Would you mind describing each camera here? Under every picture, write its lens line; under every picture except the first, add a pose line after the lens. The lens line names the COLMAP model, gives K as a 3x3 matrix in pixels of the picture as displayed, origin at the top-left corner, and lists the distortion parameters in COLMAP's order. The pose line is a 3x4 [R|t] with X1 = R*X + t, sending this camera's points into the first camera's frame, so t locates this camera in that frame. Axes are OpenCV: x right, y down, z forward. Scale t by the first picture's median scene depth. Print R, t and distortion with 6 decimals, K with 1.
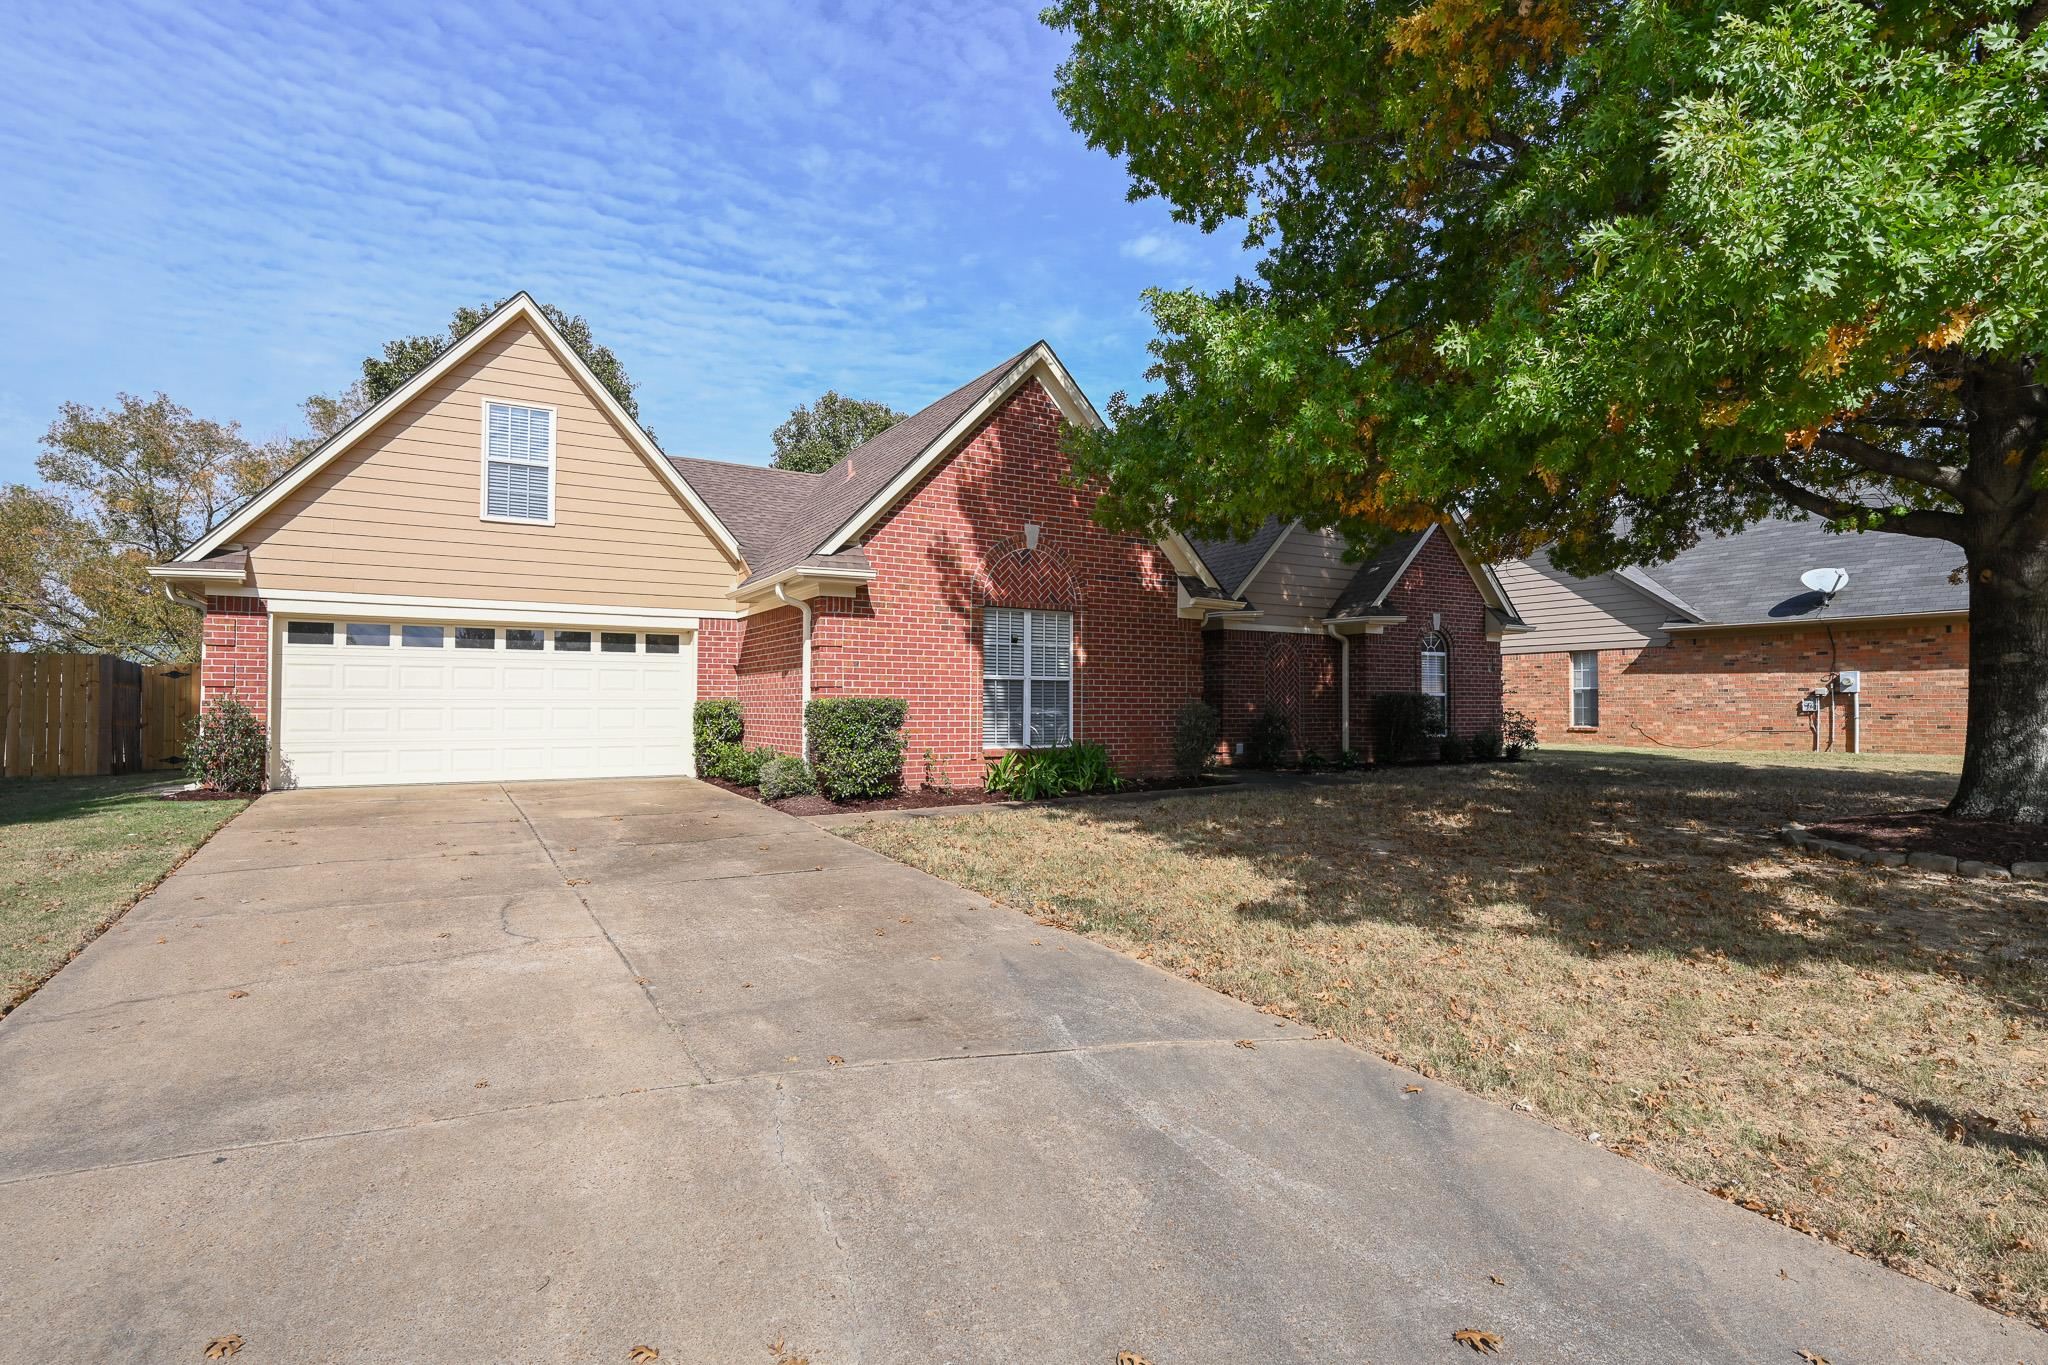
lens RADIAL K [[1097.4, 0, 1097.9], [0, 1097.4, 659.4], [0, 0, 1]] dist [0.002324, 0.002464]
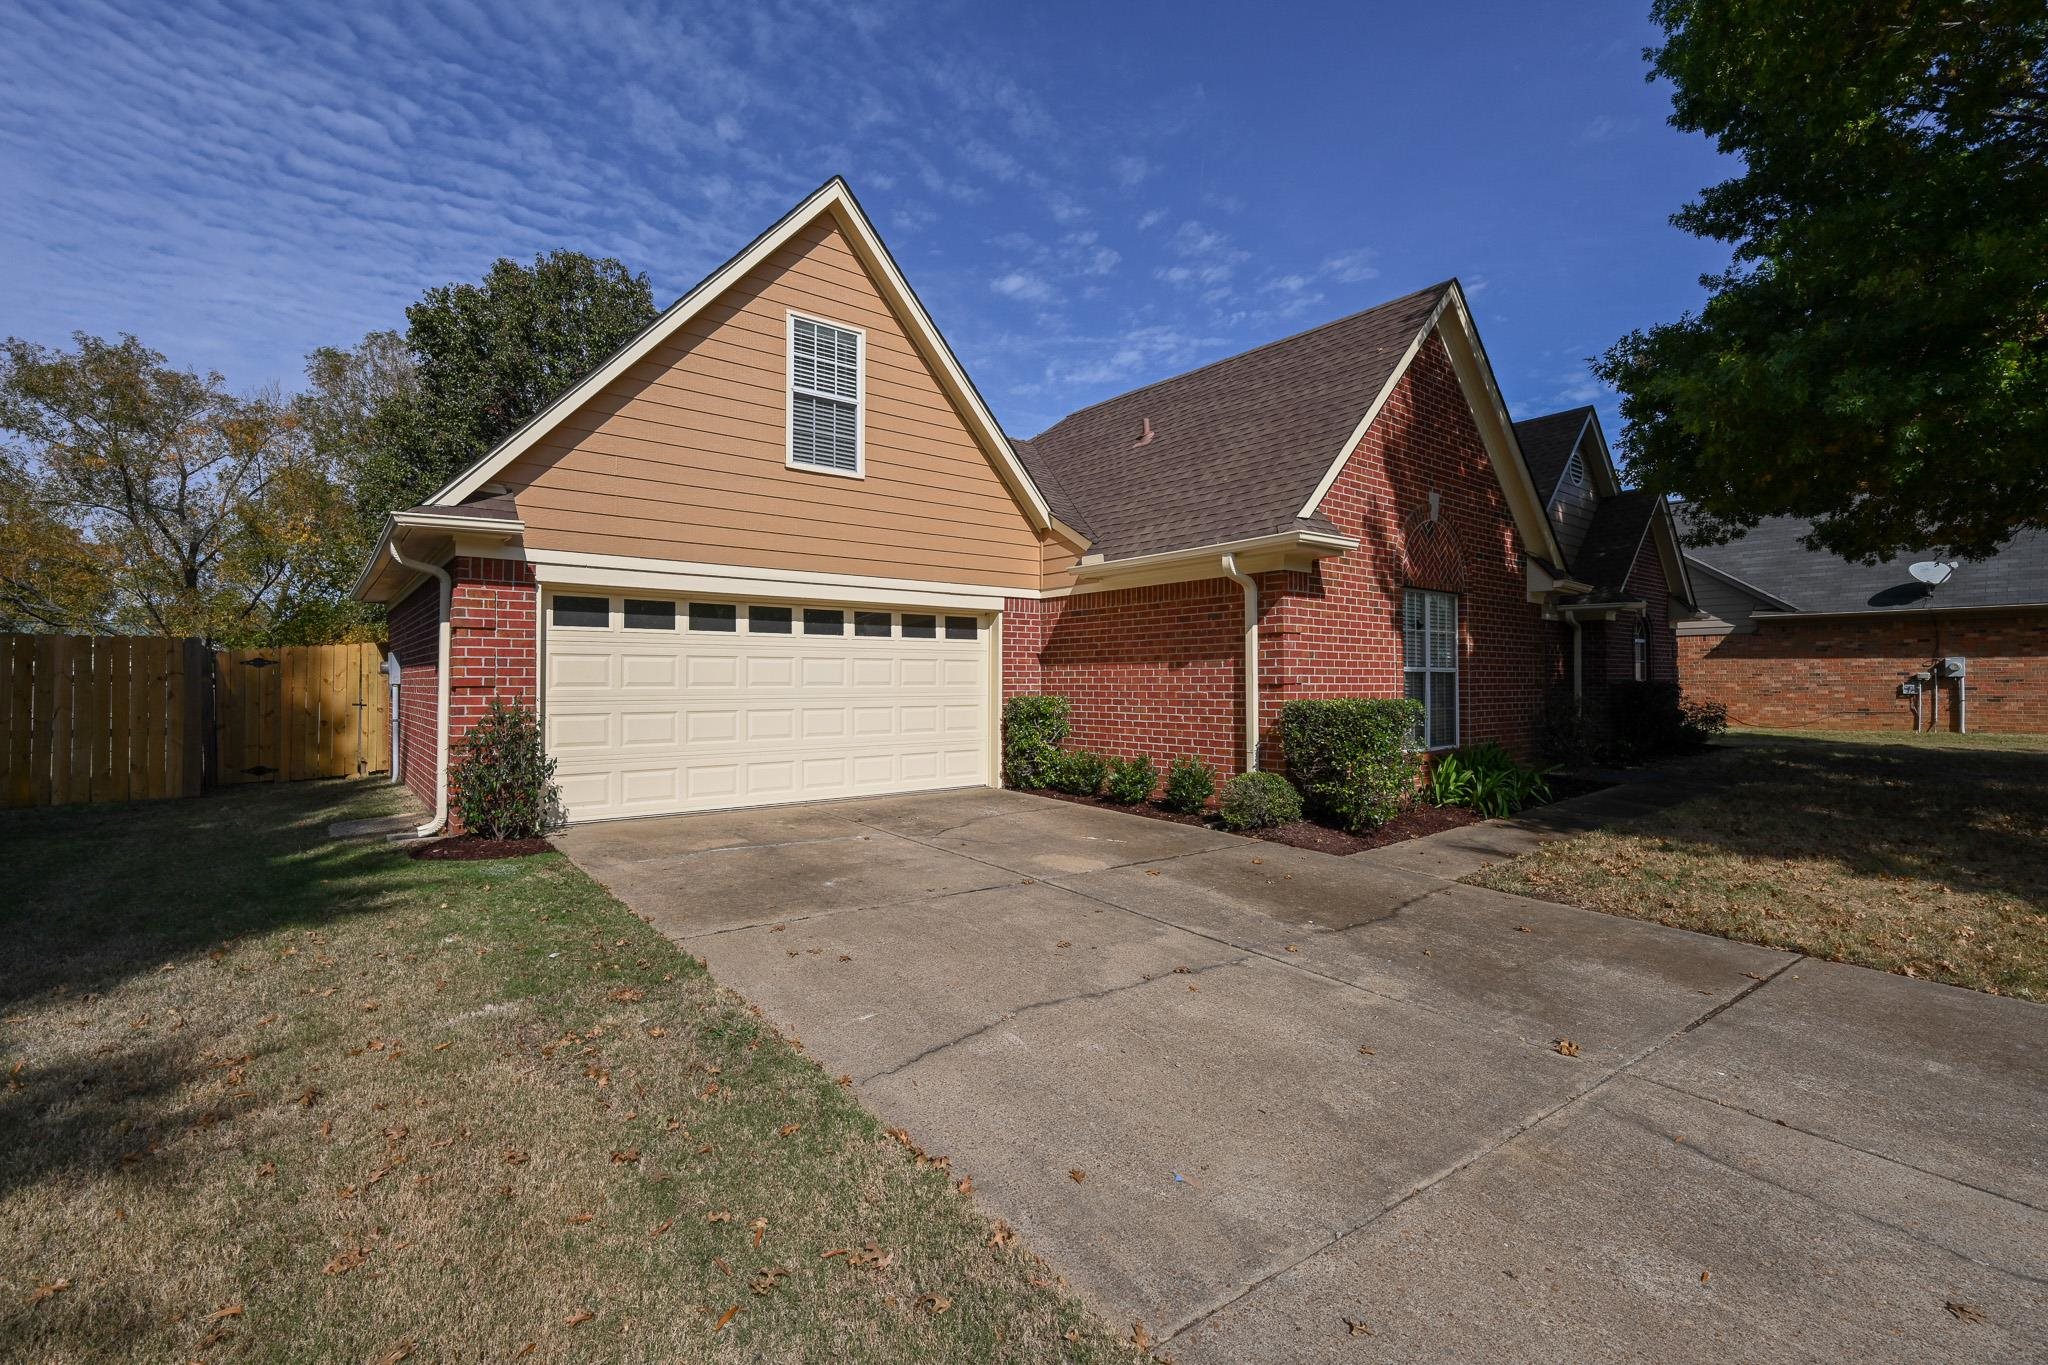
lens RADIAL K [[919.5, 0, 1074.8], [0, 919.5, 629.3], [0, 0, 1]] dist [0.003686, 0.002390]
pose [[0.990205, 0.006523, 0.139469, -0.311869], [-0.005782, 0.999967, -0.005717, -0.006802], [-0.139502, 0.004855, 0.990210, 0.228628]]
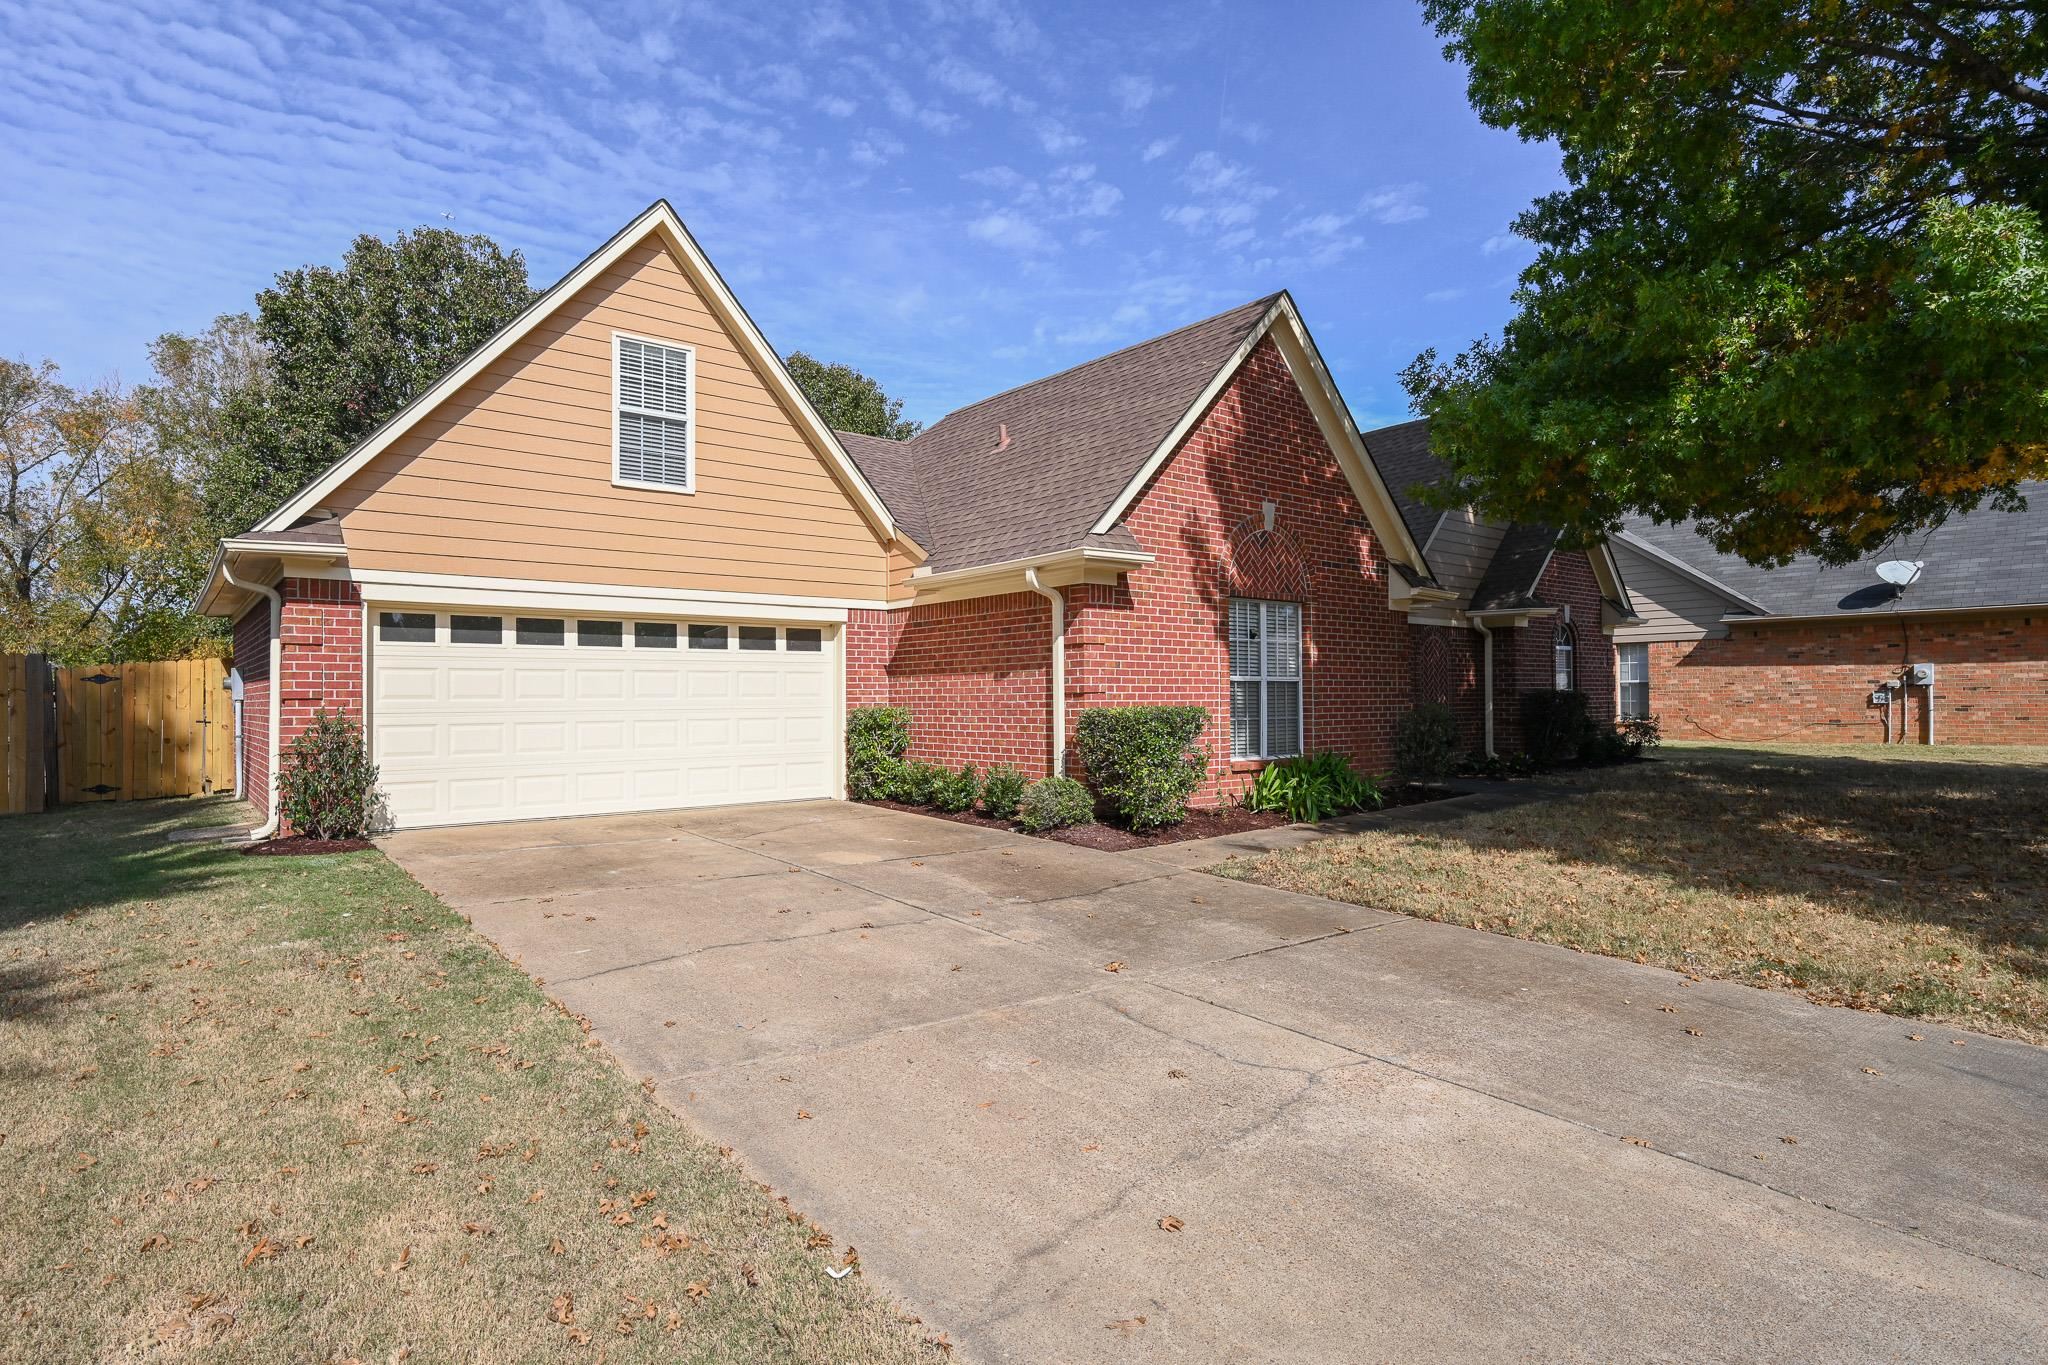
lens RADIAL K [[1097.4, 0, 1075.9], [0, 1097.4, 641.5], [0, 0, 1]] dist [0.002324, 0.002464]
pose [[0.989910, -0.000059, 0.141696, -0.237161], [0.000369, 0.999998, -0.002159, -0.007957], [-0.141696, 0.002190, 0.989908, 0.114454]]
